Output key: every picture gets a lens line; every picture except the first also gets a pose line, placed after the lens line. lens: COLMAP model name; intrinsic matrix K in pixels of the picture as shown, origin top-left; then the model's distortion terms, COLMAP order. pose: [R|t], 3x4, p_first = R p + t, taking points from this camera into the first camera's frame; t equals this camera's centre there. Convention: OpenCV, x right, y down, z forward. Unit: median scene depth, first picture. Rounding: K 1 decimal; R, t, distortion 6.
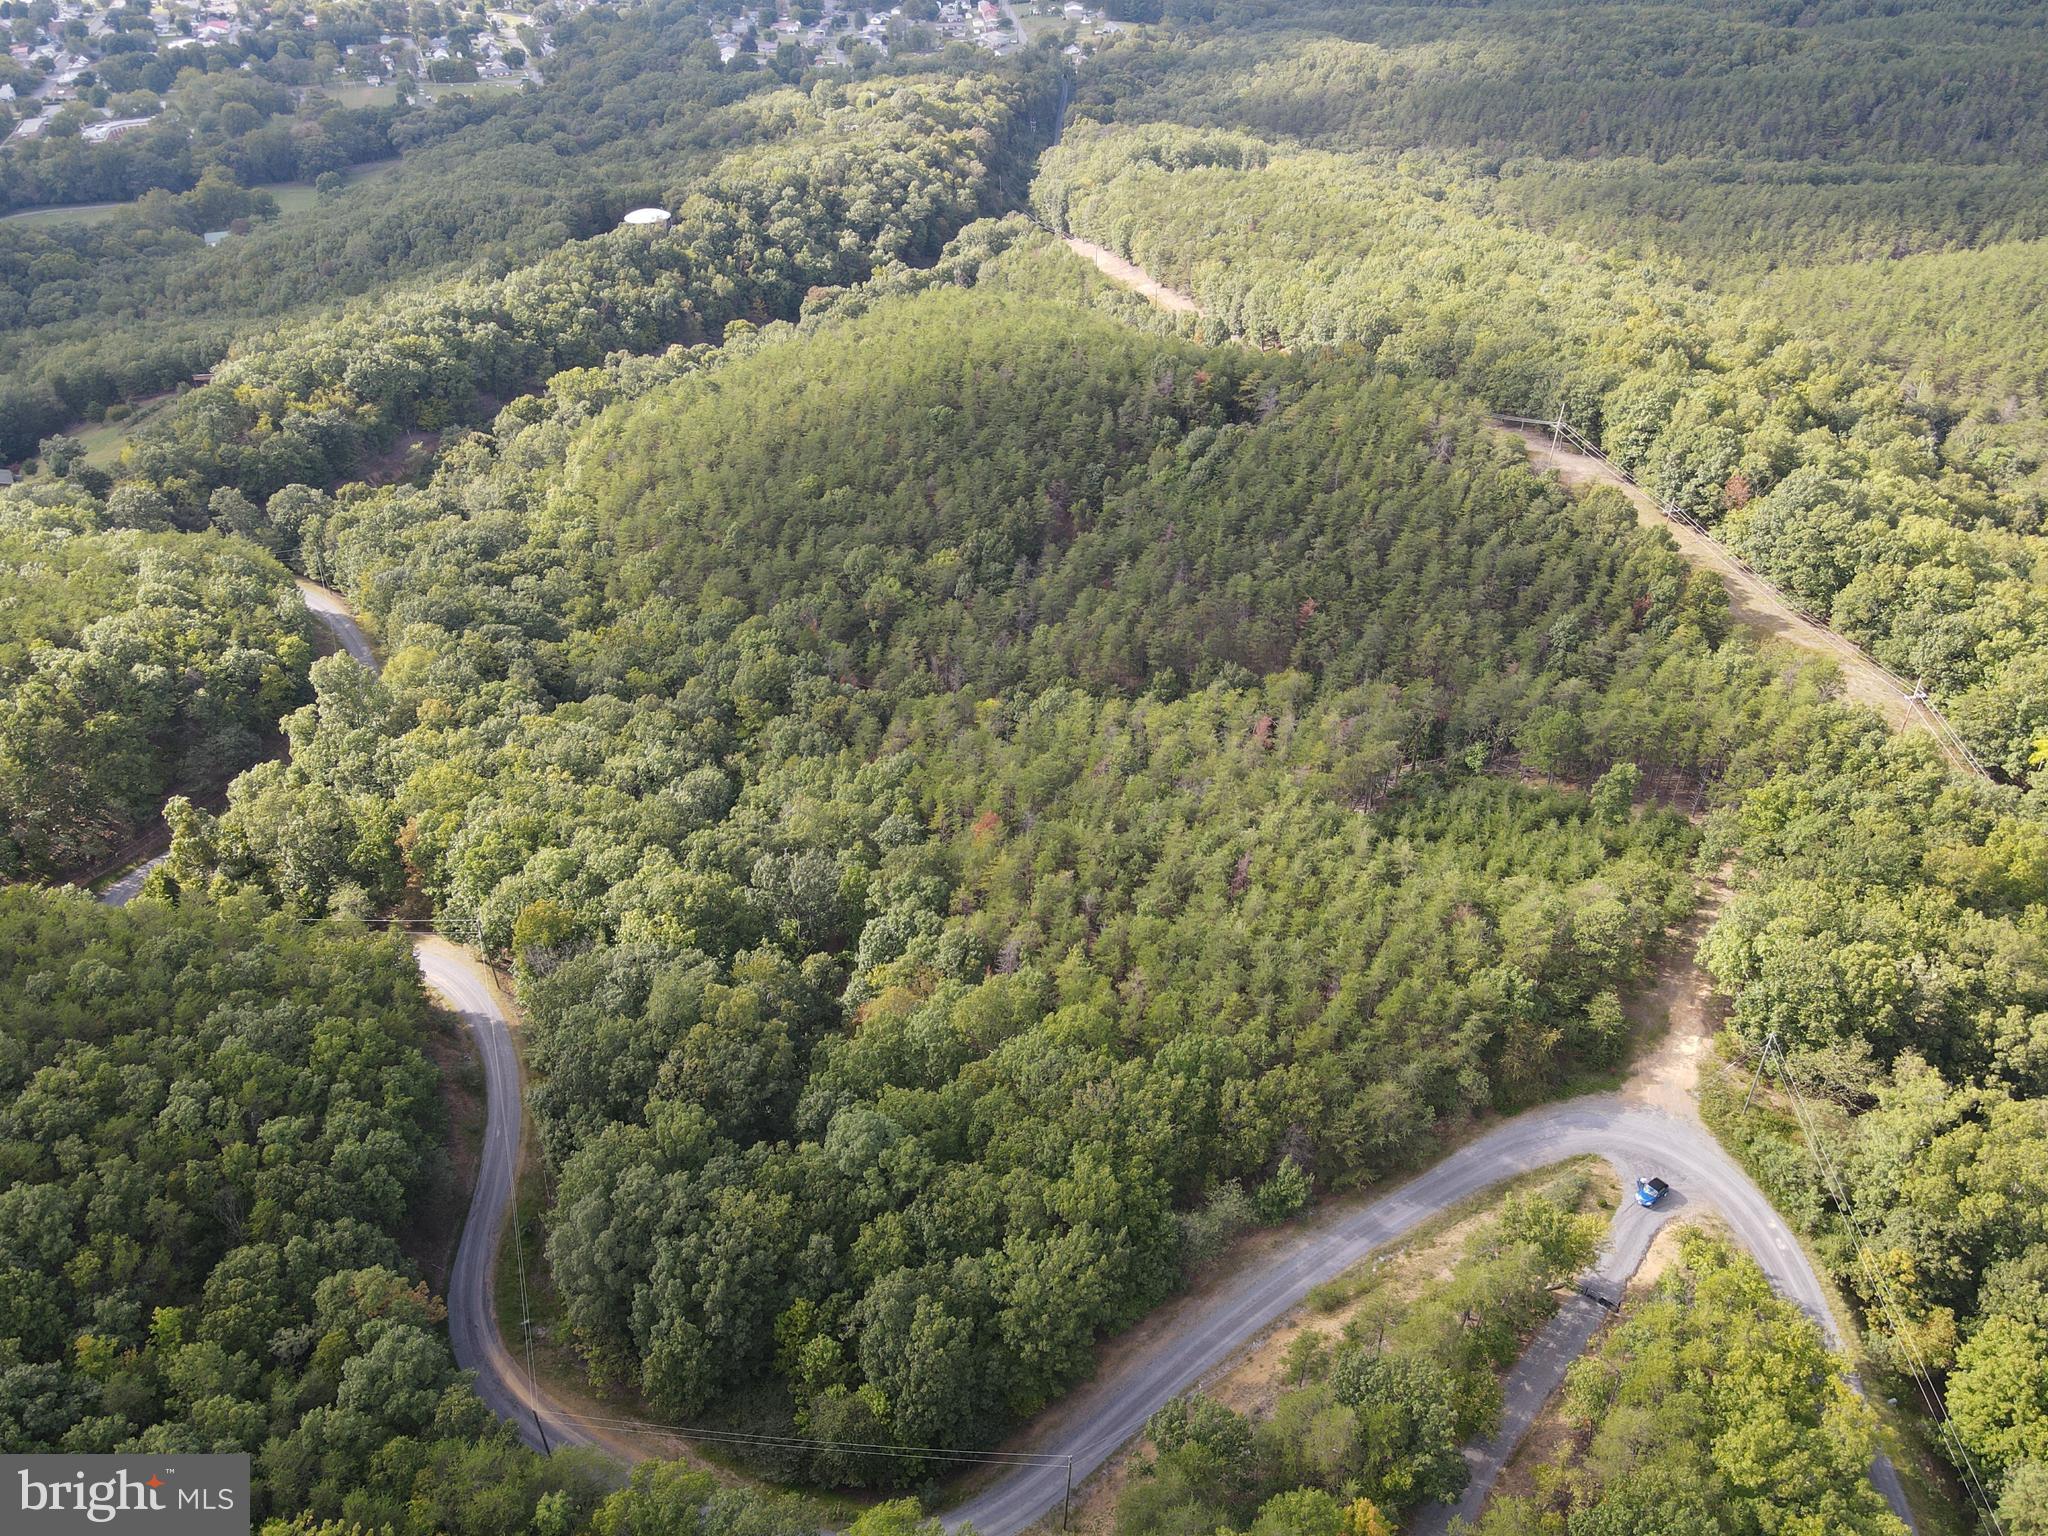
lens RADIAL K [[1468.6, 0, 1024.0], [0, 1468.6, 768.0], [0, 0, 1]] dist [0.013761, -0.005974]
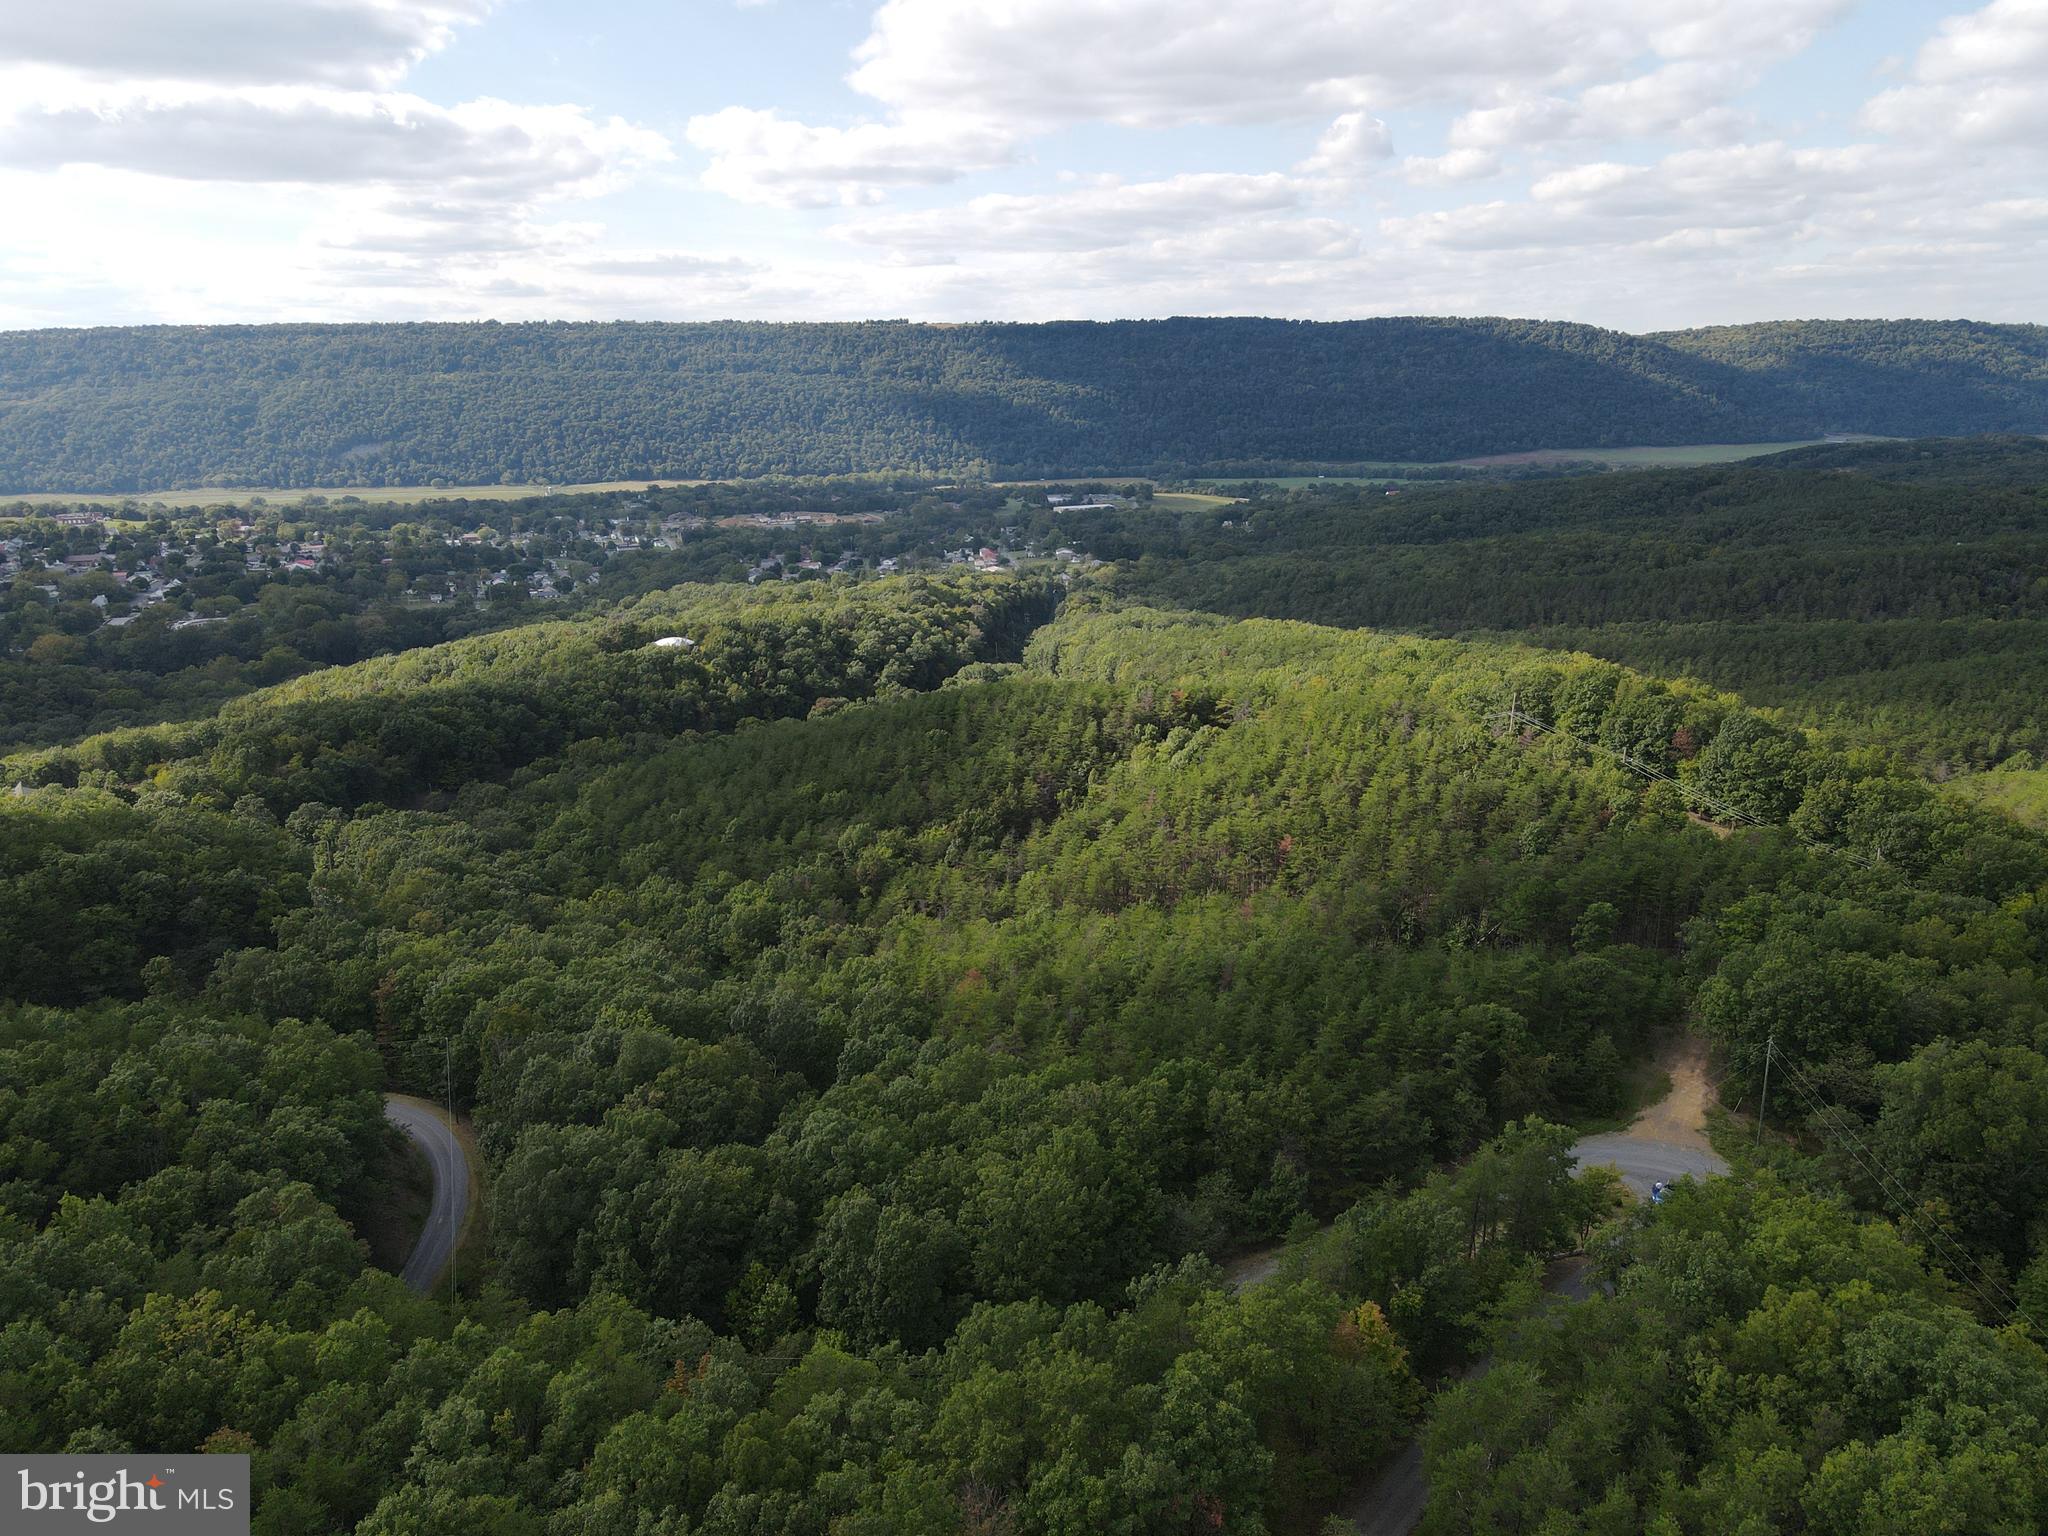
lens RADIAL K [[1463.2, 0, 1024.0], [0, 1463.2, 768.0], [0, 0, 1]] dist [-0.001485, 0.025632]
pose [[0.999978, 0.005689, 0.003295, 0.005177], [-0.004232, 0.940597, -0.339499, 0.183877], [-0.005031, 0.339478, 0.940601, 0.015344]]
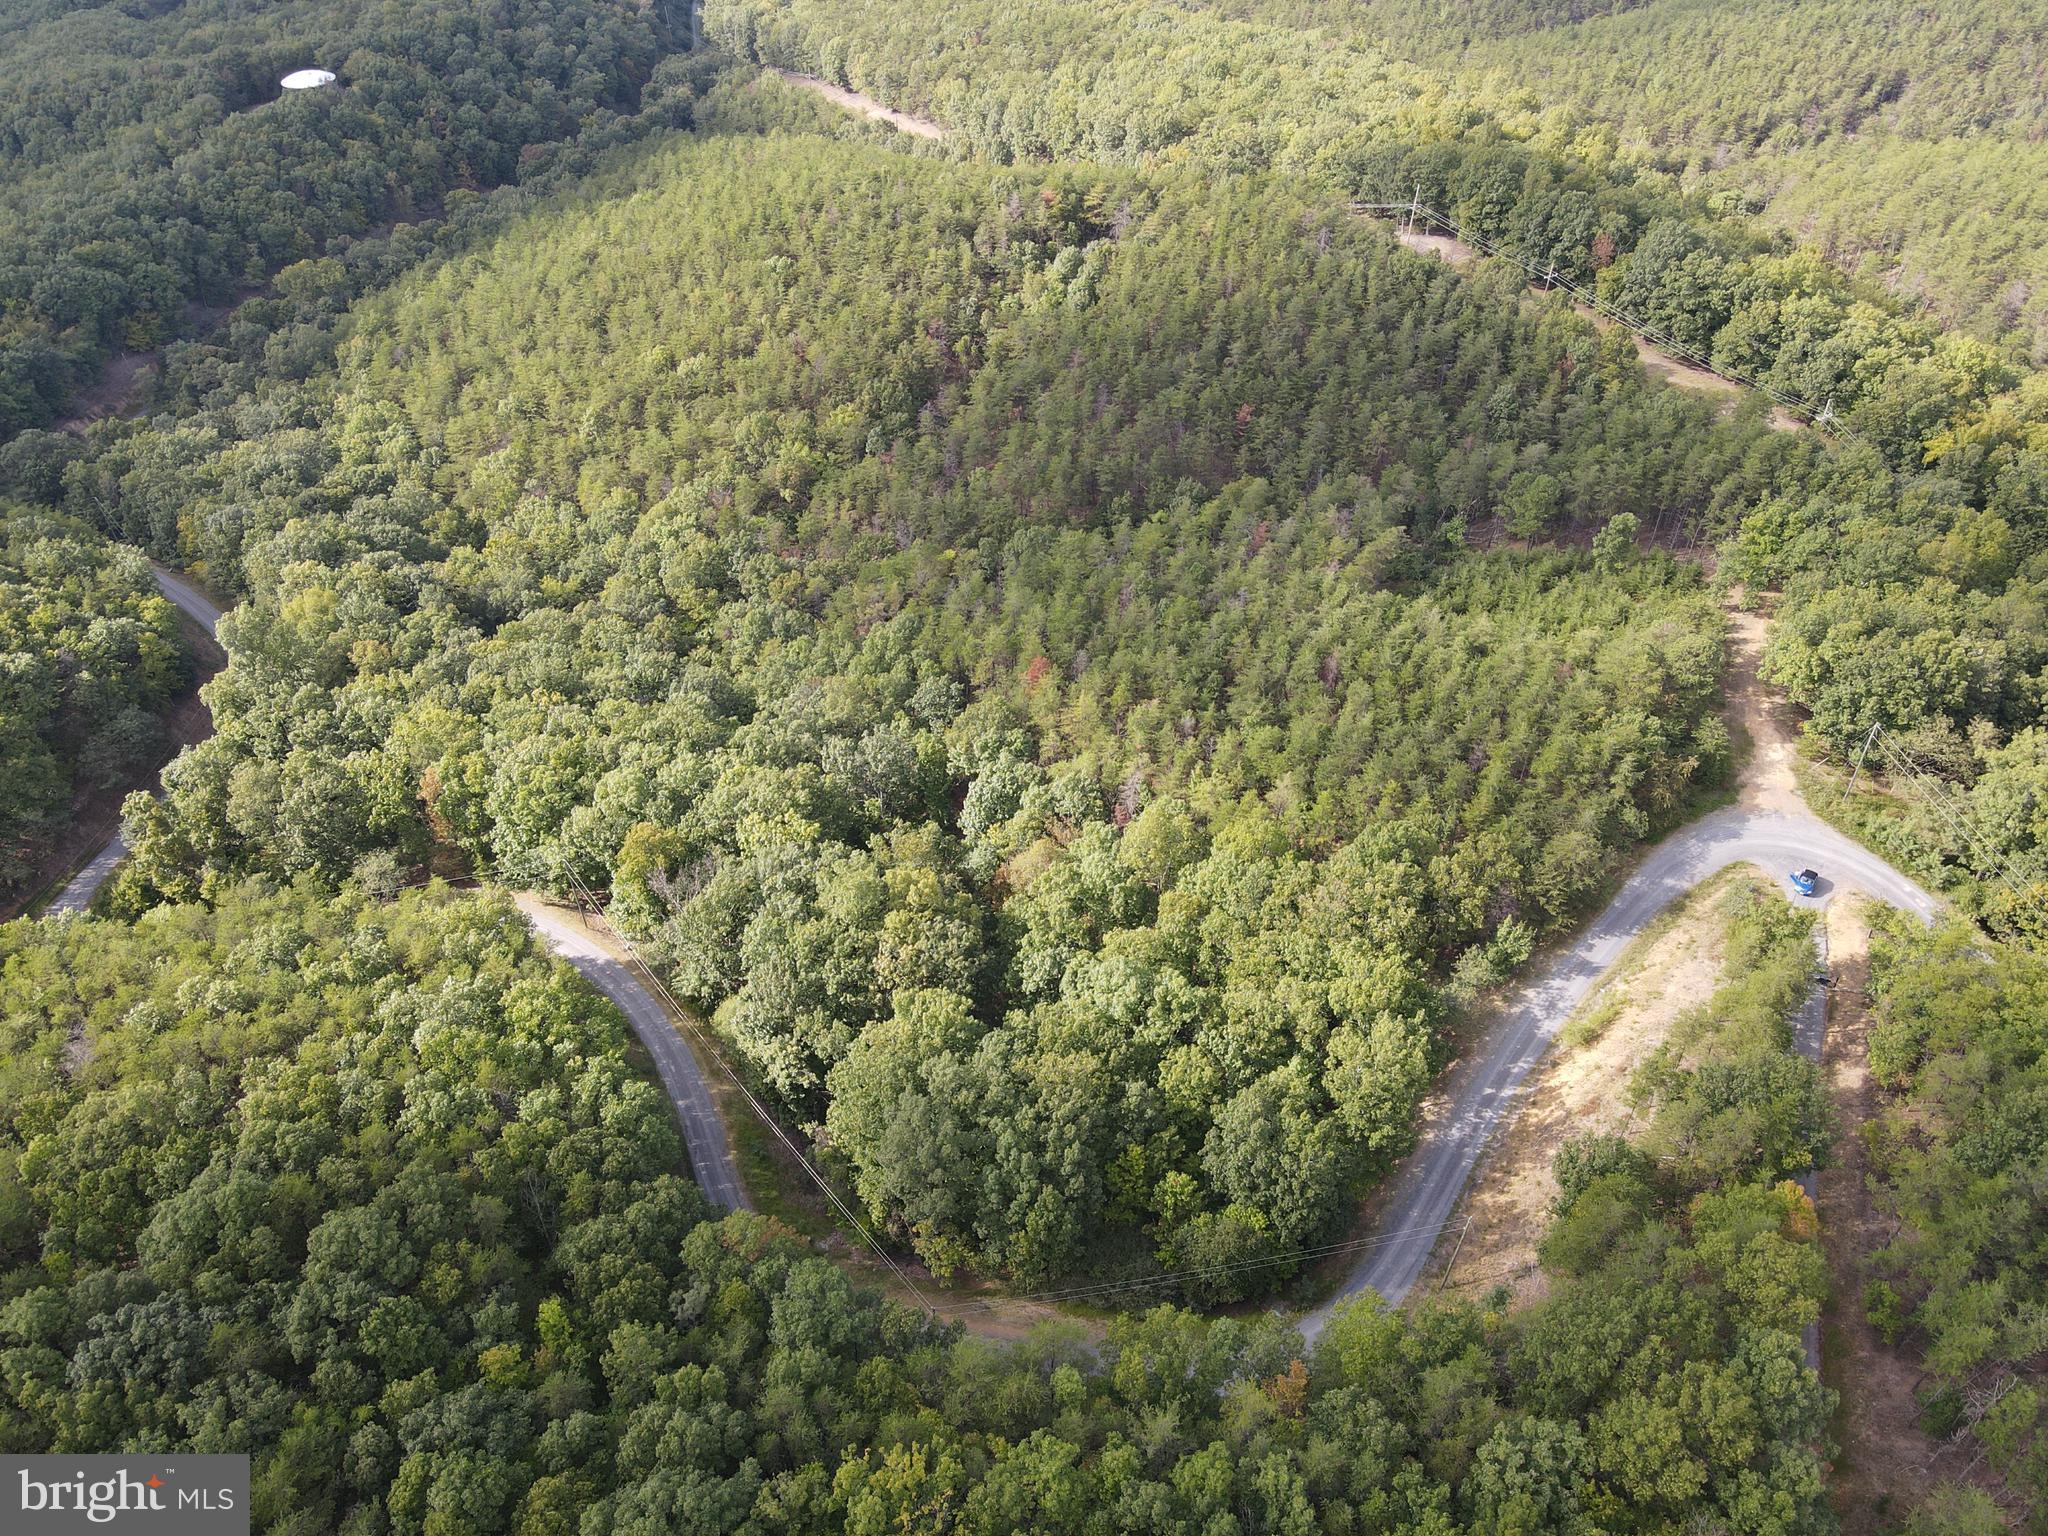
lens RADIAL K [[1455.0, 0, 1051.9], [0, 1455.0, 766.7], [0, 0, 1]] dist [0.011246, 0.007382]
pose [[0.962947, -0.179164, 0.201577, -0.174582], [0.157509, 0.980334, 0.118897, -0.010247], [-0.218915, -0.082741, 0.972229, 0.029678]]
